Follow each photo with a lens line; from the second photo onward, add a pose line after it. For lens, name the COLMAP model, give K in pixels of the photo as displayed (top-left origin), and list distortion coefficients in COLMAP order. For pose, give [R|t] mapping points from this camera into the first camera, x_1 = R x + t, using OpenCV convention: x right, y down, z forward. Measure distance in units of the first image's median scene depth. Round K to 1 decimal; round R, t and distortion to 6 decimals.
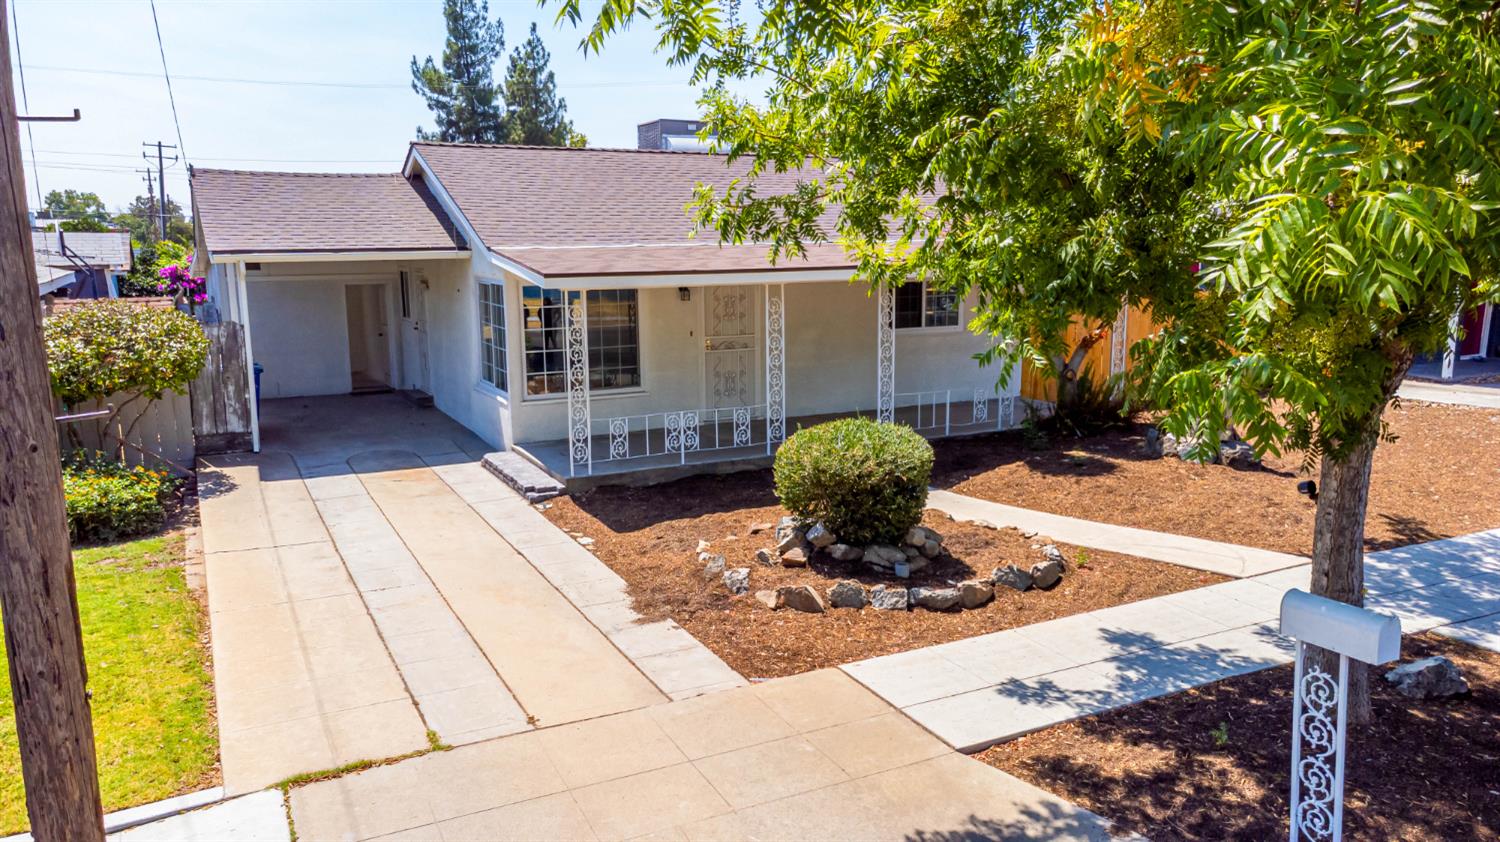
lens RADIAL K [[1125.0, 0, 750.0], [0, 1125.0, 421.0], [0, 0, 1]] dist [0.006204, 0.148022]
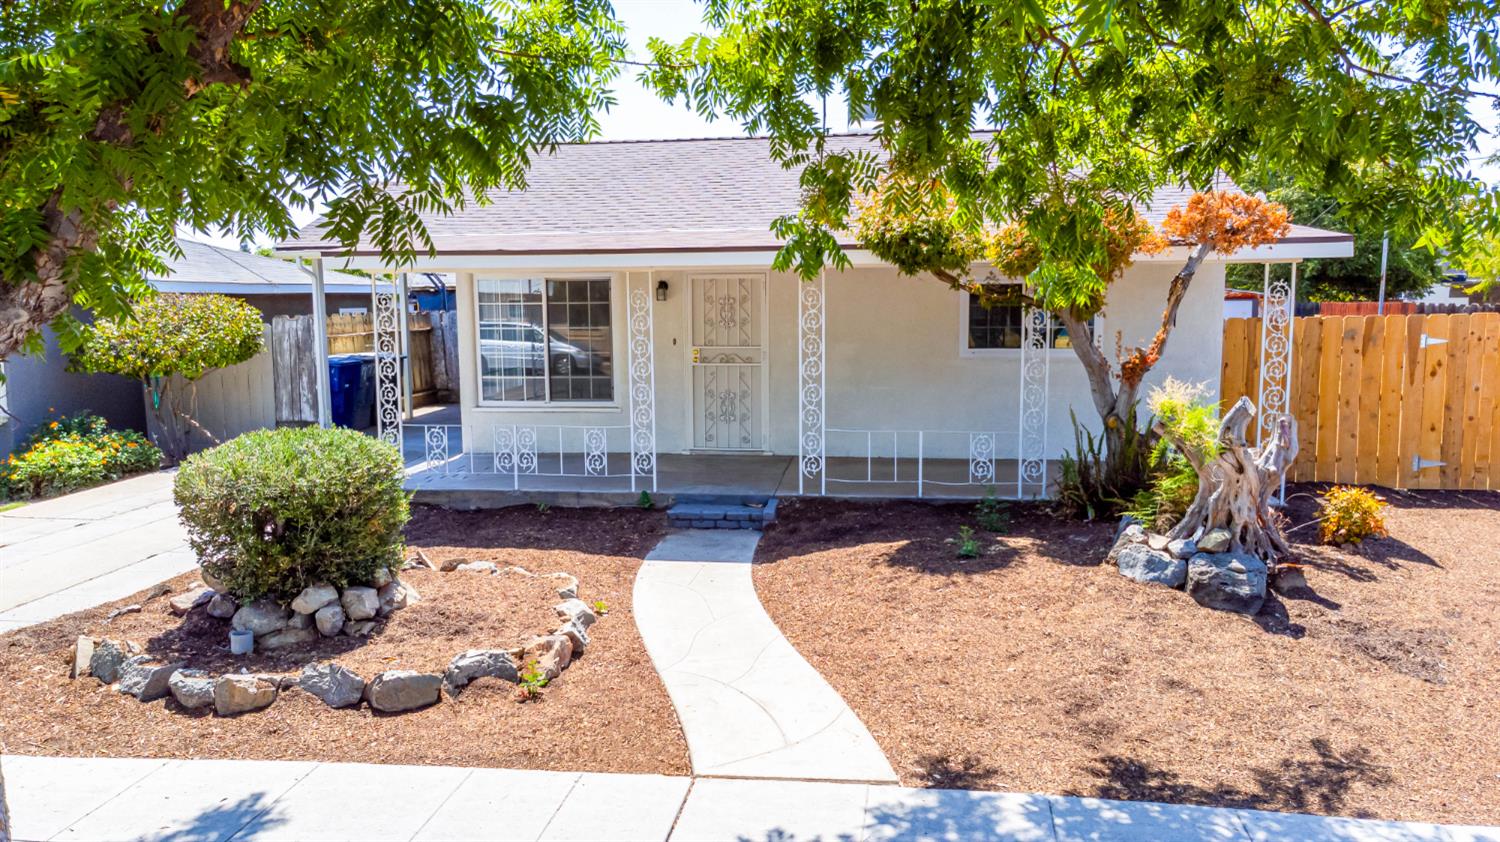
lens RADIAL K [[1125.0, 0, 750.0], [0, 1125.0, 421.0], [0, 0, 1]] dist [0.006204, 0.148022]
pose [[0.813629, 0.068409, -0.577346, 0.554918], [-0.093526, 0.995521, -0.013844, -0.015890], [0.573813, 0.065261, 0.816382, 0.425755]]
